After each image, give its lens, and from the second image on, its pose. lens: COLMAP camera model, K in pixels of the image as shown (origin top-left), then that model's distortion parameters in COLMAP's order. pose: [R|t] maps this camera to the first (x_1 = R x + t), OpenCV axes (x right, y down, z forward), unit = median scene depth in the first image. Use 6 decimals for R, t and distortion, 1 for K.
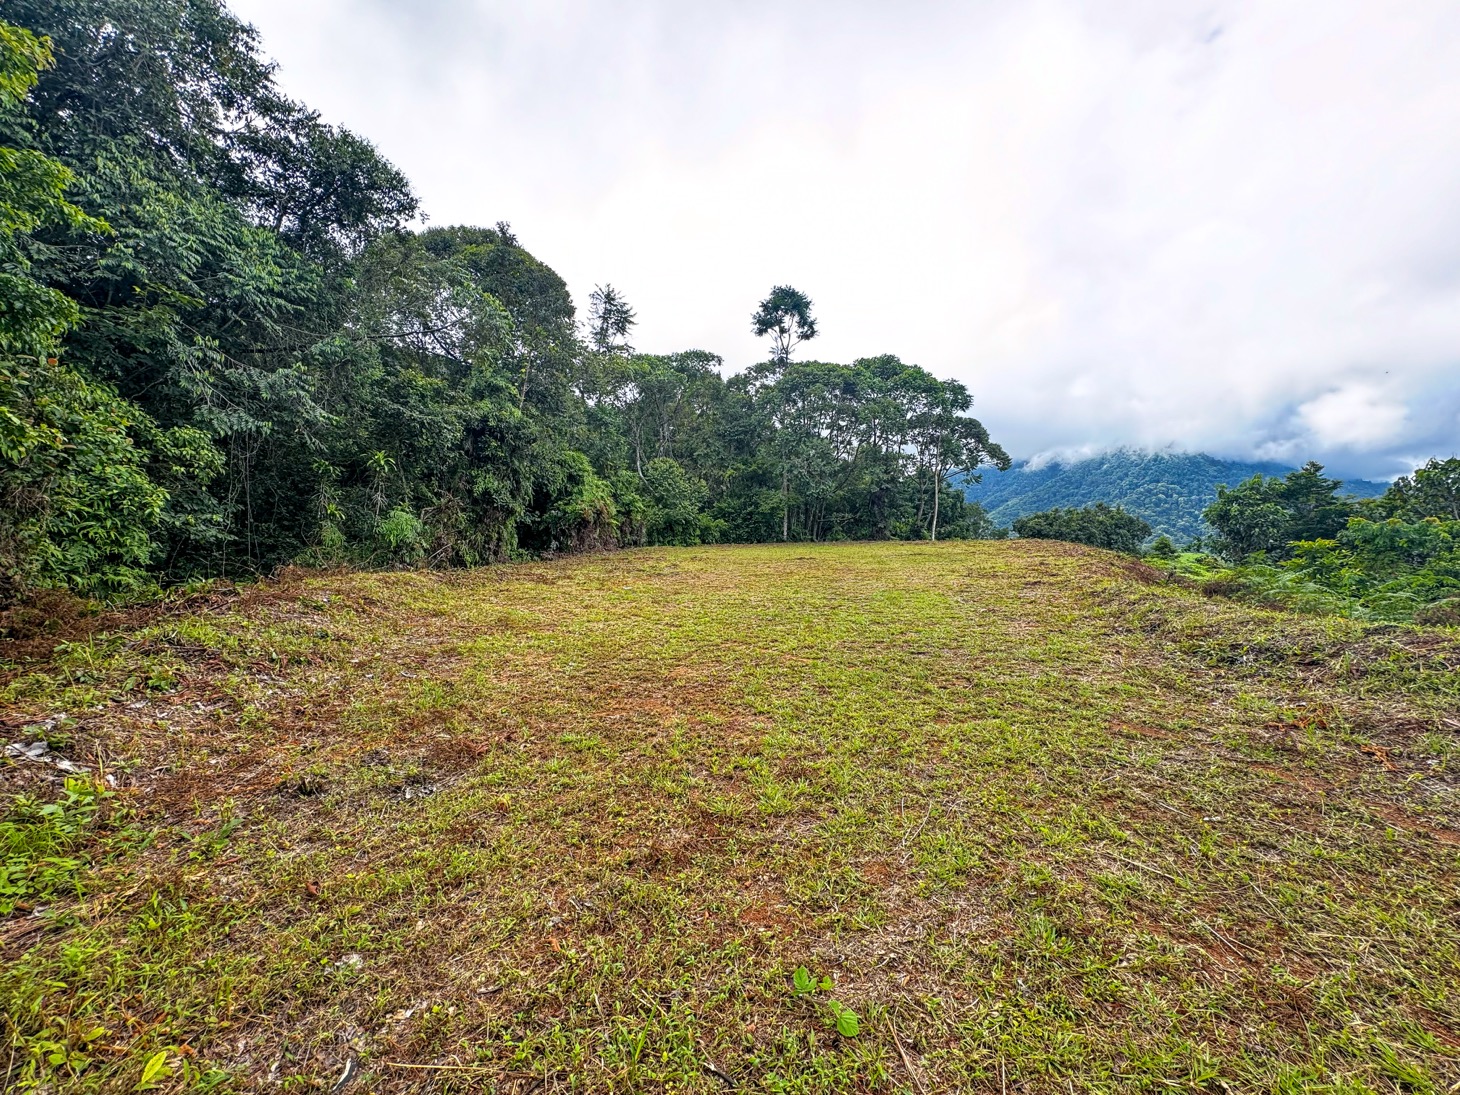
lens RADIAL K [[559.9, 0, 732.7], [0, 559.9, 544.8], [0, 0, 1]] dist [-0.000912, -0.000125]
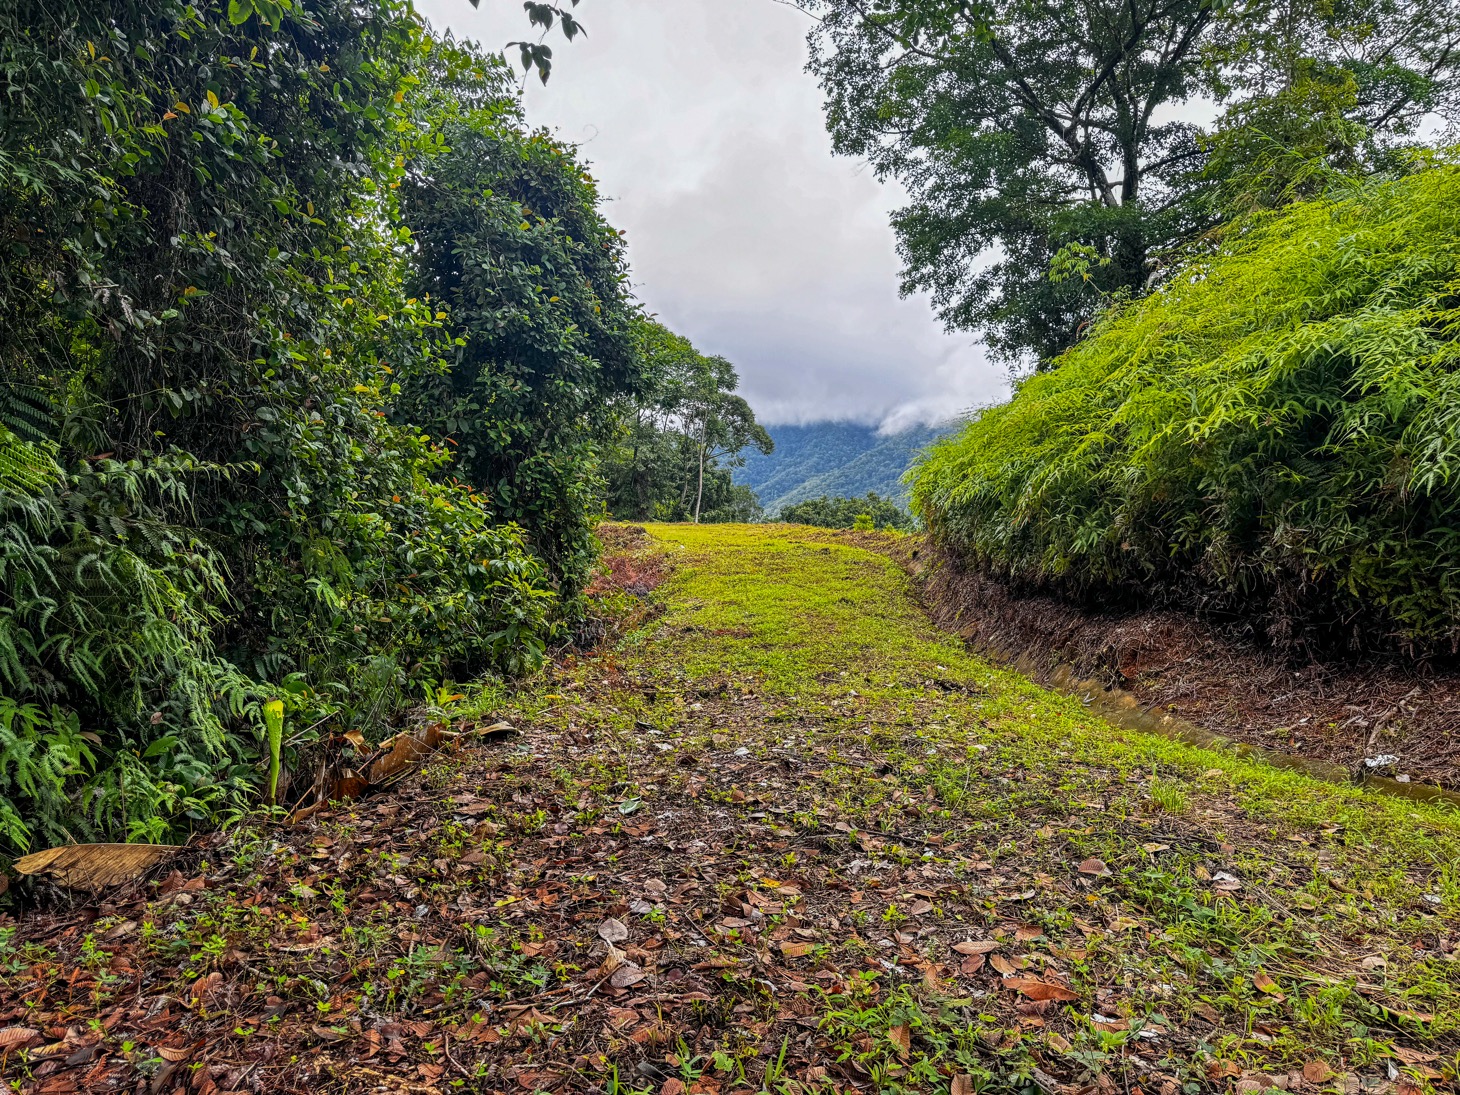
lens RADIAL K [[1045.1, 0, 727.8], [0, 1045.1, 544.0], [0, 0, 1]] dist [0.095231, 0.000521]
pose [[0.929728, 0.021968, 0.367591, -0.243667], [-0.020541, 0.999759, -0.007794, 0.038158], [-0.367673, -0.000304, 0.929955, -0.667486]]
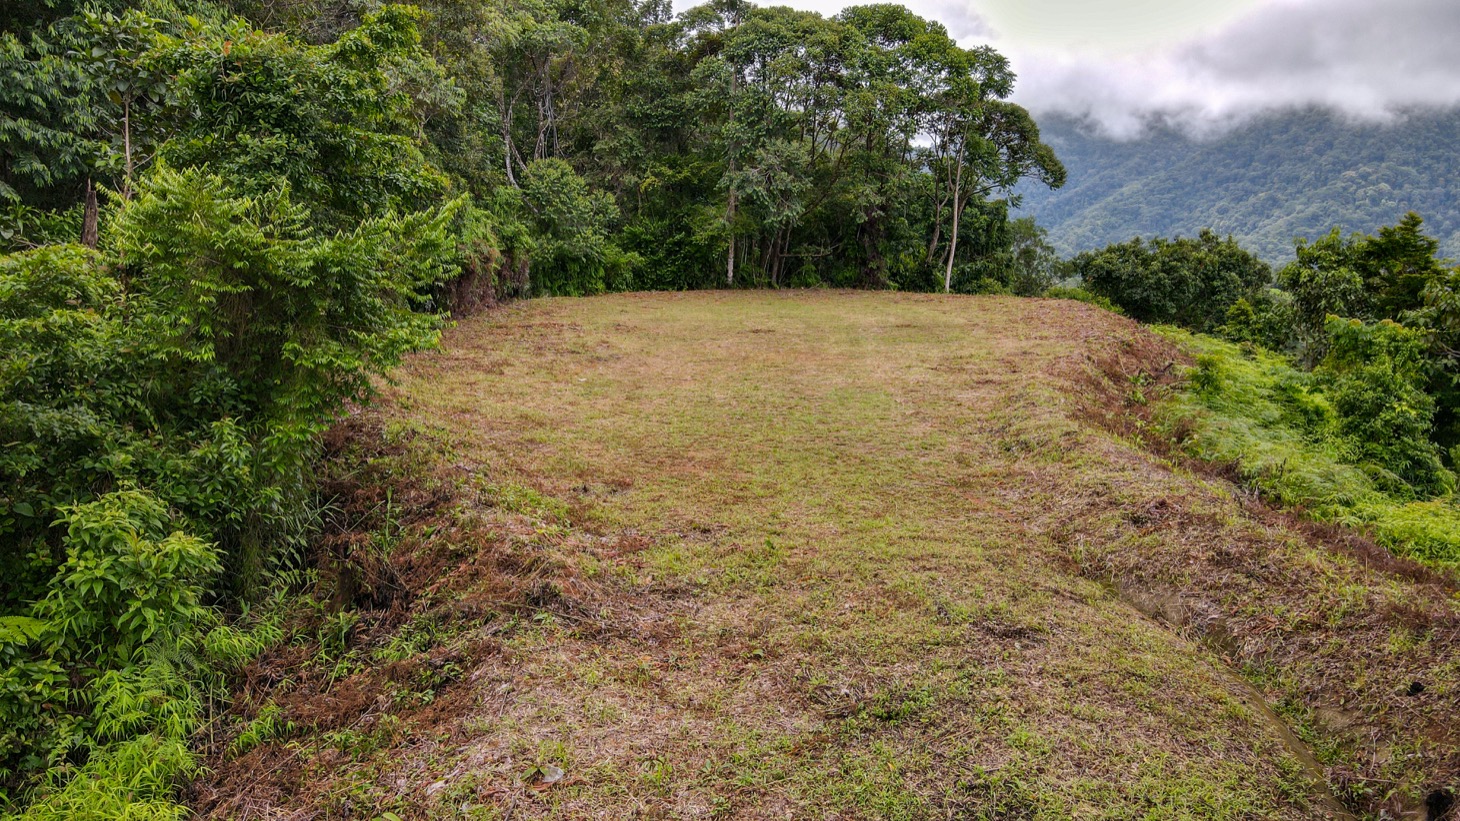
lens RADIAL K [[1085.1, 0, 735.4], [0, 1085.1, 414.5], [0, 0, 1]] dist [-0.002142, 0.026100]
pose [[0.993274, 0.010881, 0.115279, -0.047373], [-0.028381, 0.988084, 0.151274, -0.051743], [-0.112260, -0.153528, 0.981747, -0.295041]]
